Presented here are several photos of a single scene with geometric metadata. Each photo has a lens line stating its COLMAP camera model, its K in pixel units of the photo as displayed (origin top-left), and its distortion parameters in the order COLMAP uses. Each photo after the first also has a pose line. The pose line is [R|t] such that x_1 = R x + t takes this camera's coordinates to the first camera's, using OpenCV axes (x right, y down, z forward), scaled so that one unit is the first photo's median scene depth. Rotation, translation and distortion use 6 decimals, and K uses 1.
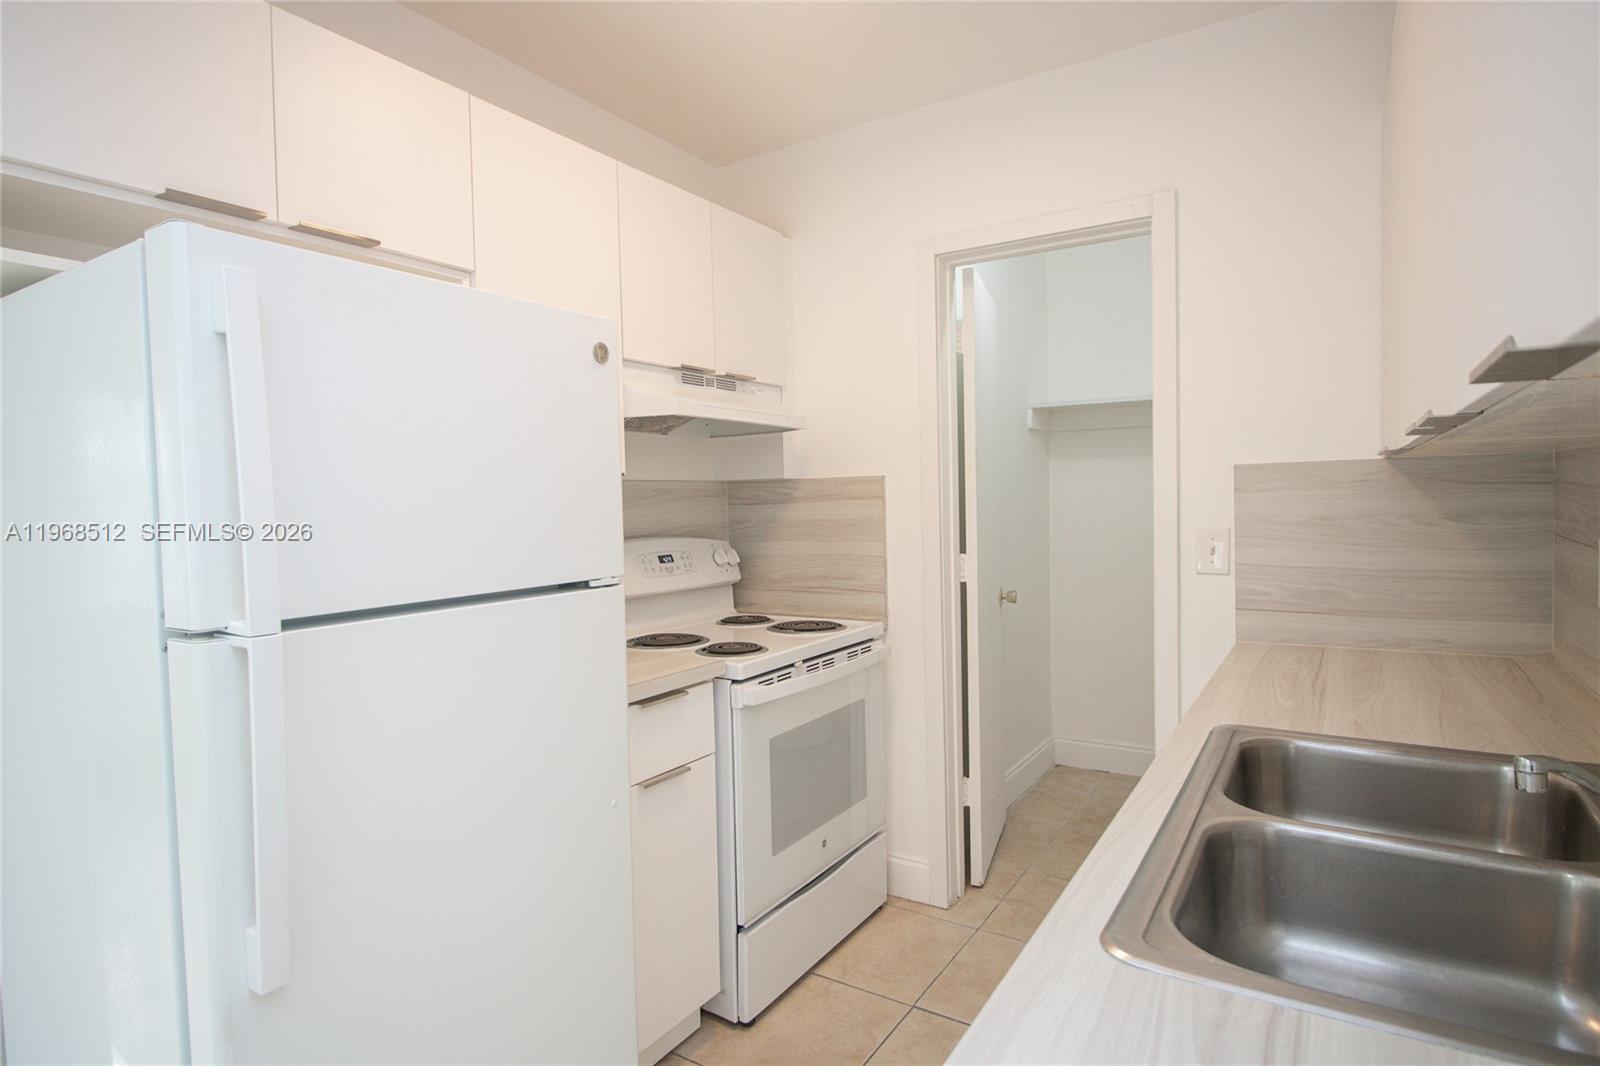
lens RADIAL K [[851.2, 0, 795.0], [0, 851.2, 531.3], [0, 0, 1]] dist [-0.001748, -0.002075]
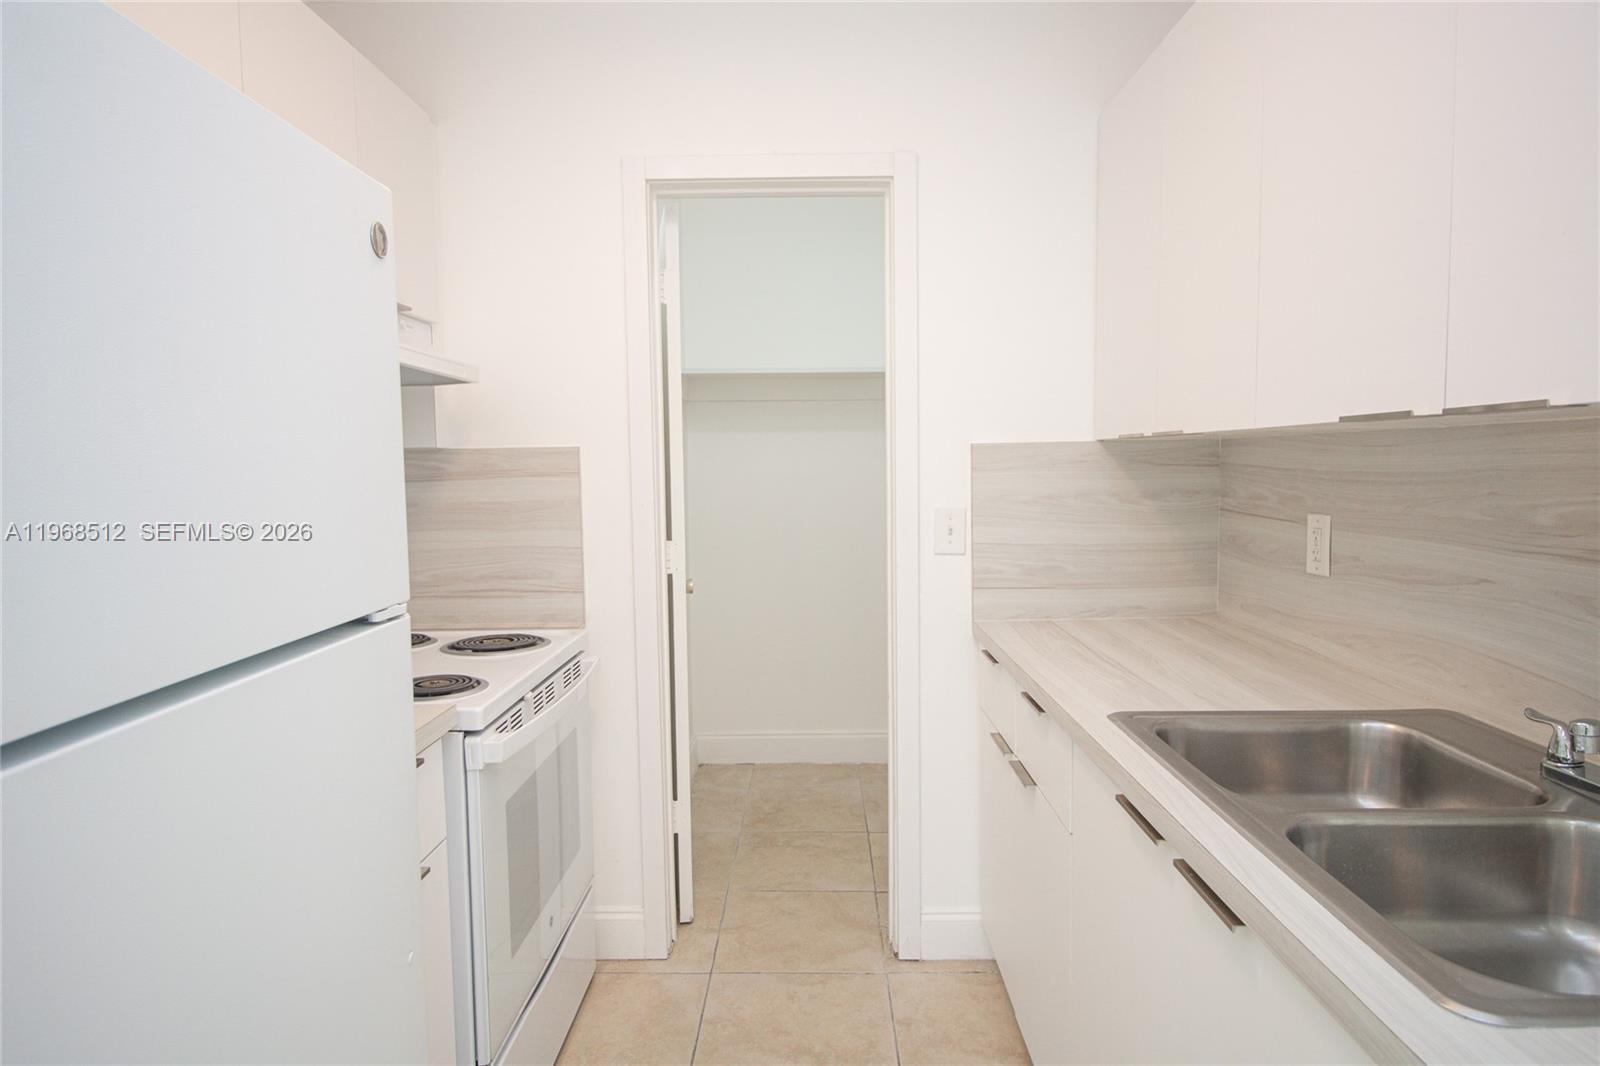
lens RADIAL K [[920.6, 0, 803.0], [0, 920.6, 529.2], [0, 0, 1]] dist [-0.004745, -0.000070]
pose [[0.850554, -0.026472, 0.525222, -0.200486], [0.014368, 0.999529, 0.027109, -0.009518], [-0.525692, -0.015511, 0.850534, 0.173286]]
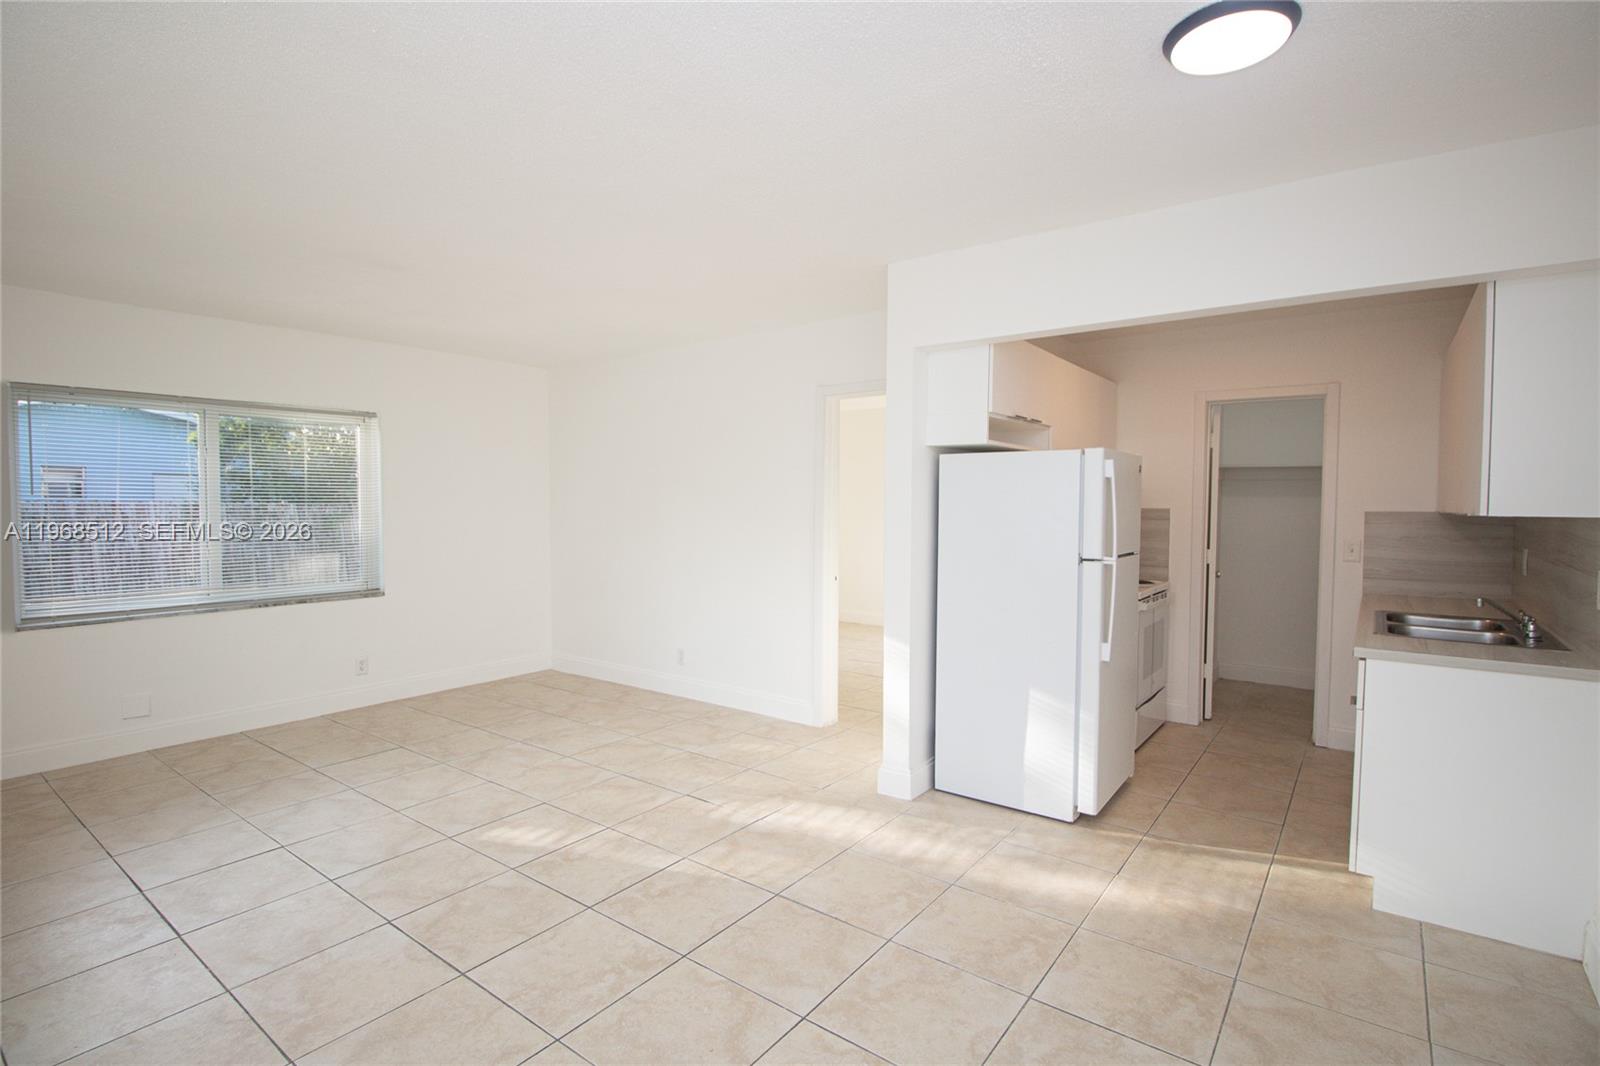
lens RADIAL K [[771.5, 0, 797.0], [0, 771.5, 533.7], [0, 0, 1]] dist [-0.001523, -0.006912]
pose [[0.996634, 0.032371, -0.075317, -0.719930], [-0.032040, 0.999471, 0.005592, 0.013234], [0.075459, -0.003160, 0.997144, -0.987521]]
